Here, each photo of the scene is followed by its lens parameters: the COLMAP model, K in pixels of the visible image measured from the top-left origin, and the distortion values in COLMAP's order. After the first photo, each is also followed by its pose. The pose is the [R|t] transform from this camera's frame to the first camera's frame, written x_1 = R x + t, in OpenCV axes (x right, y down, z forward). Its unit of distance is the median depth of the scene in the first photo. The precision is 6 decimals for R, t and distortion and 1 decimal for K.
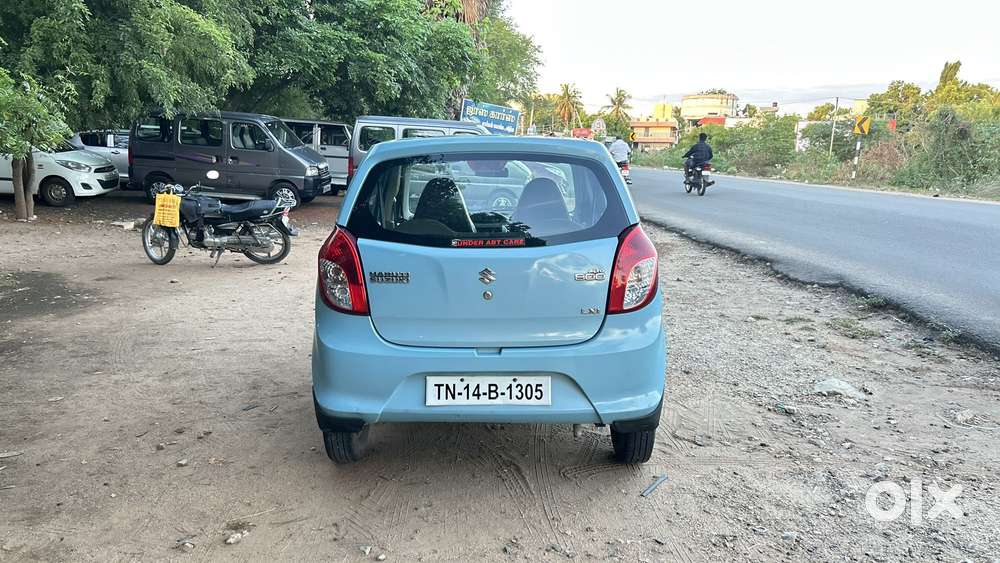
lens RADIAL K [[752.4, 0, 503.8], [0, 752.4, 311.8], [0, 0, 1]] dist [0.065387, -0.077891]
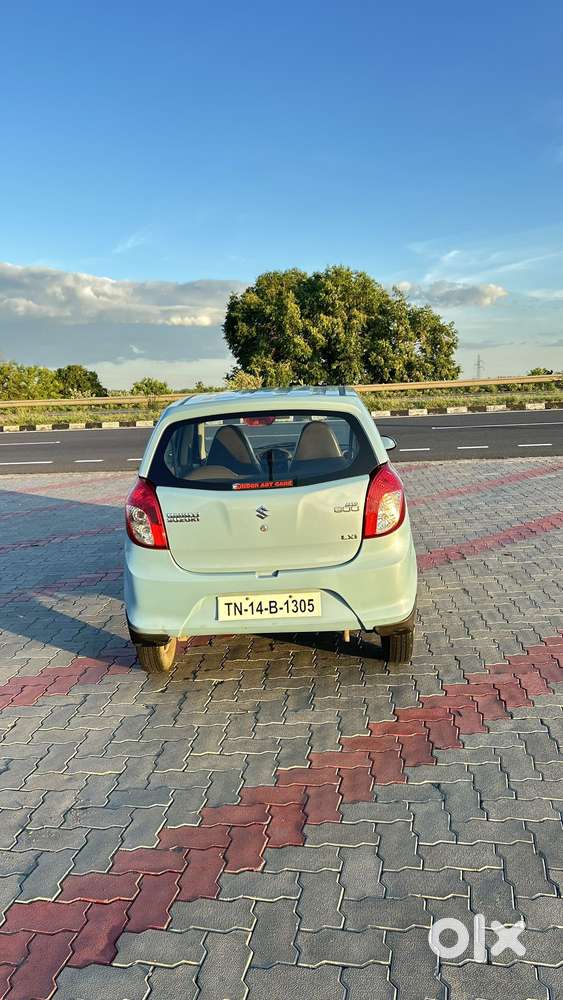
lens RADIAL K [[752.4, 0, 283.0], [0, 752.4, 505.7], [0, 0, 1]] dist [0.065387, -0.077891]
pose [[0.997312, -0.052224, -0.051392, 0.072283], [0.051322, 0.998507, -0.018709, -0.033159], [0.052292, 0.016022, 0.998503, -0.209871]]
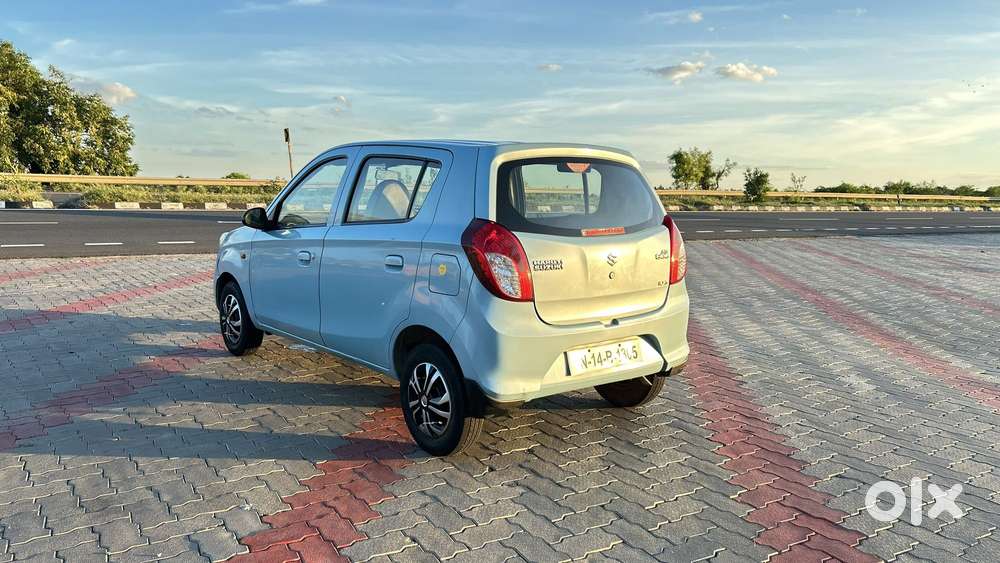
lens RADIAL K [[752.4, 0, 498.2], [0, 752.4, 278.9], [0, 0, 1]] dist [0.065387, -0.077891]
pose [[0.776749, -0.070969, 0.625800, -0.886926], [0.098842, 0.995054, -0.009839, -0.022098], [-0.622006, 0.069498, 0.779922, 0.171837]]
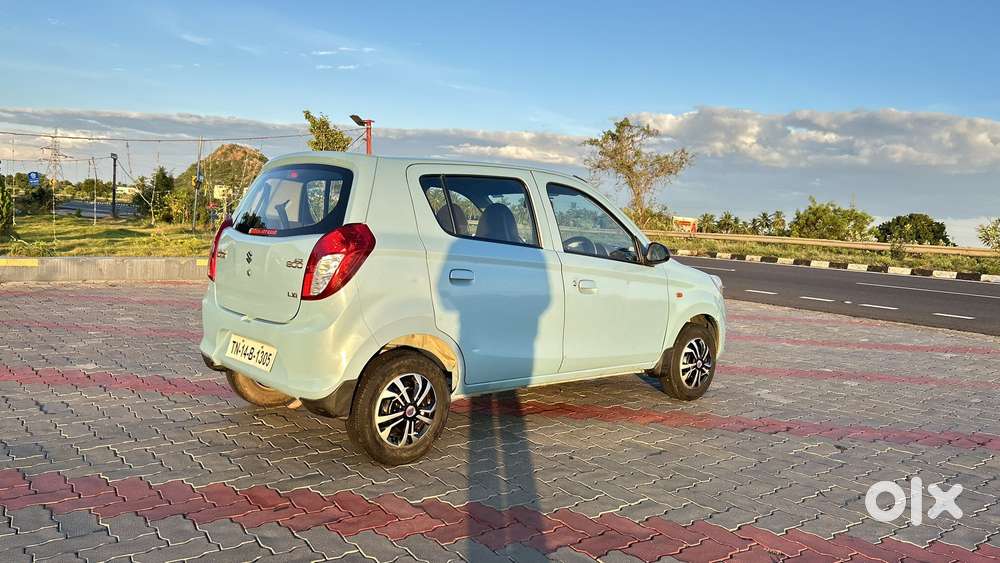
lens RADIAL K [[752.4, 0, 503.1], [0, 752.4, 288.0], [0, 0, 1]] dist [0.065387, -0.077891]
pose [[0.670045, 0.091807, -0.736621, 1.152972], [-0.182729, 0.982187, -0.043801, -0.018972], [0.719479, 0.163950, 0.674885, 0.447731]]
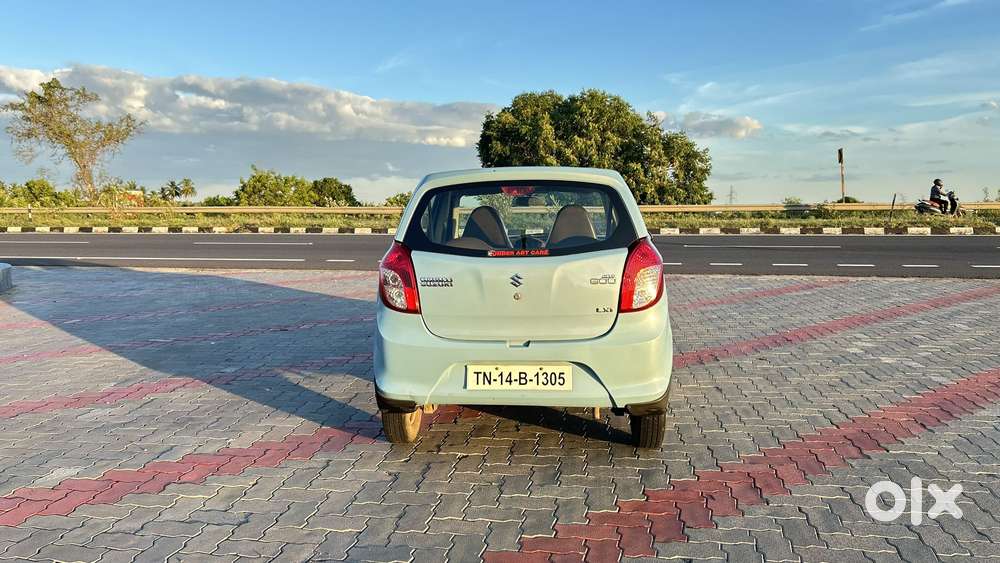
lens RADIAL K [[752.4, 0, 495.9], [0, 752.4, 287.6], [0, 0, 1]] dist [0.065387, -0.077891]
pose [[0.995657, -0.006377, -0.092876, 0.054445], [-0.000293, 0.997432, -0.071622, 0.048231], [0.093095, 0.071339, 0.993098, -0.191638]]
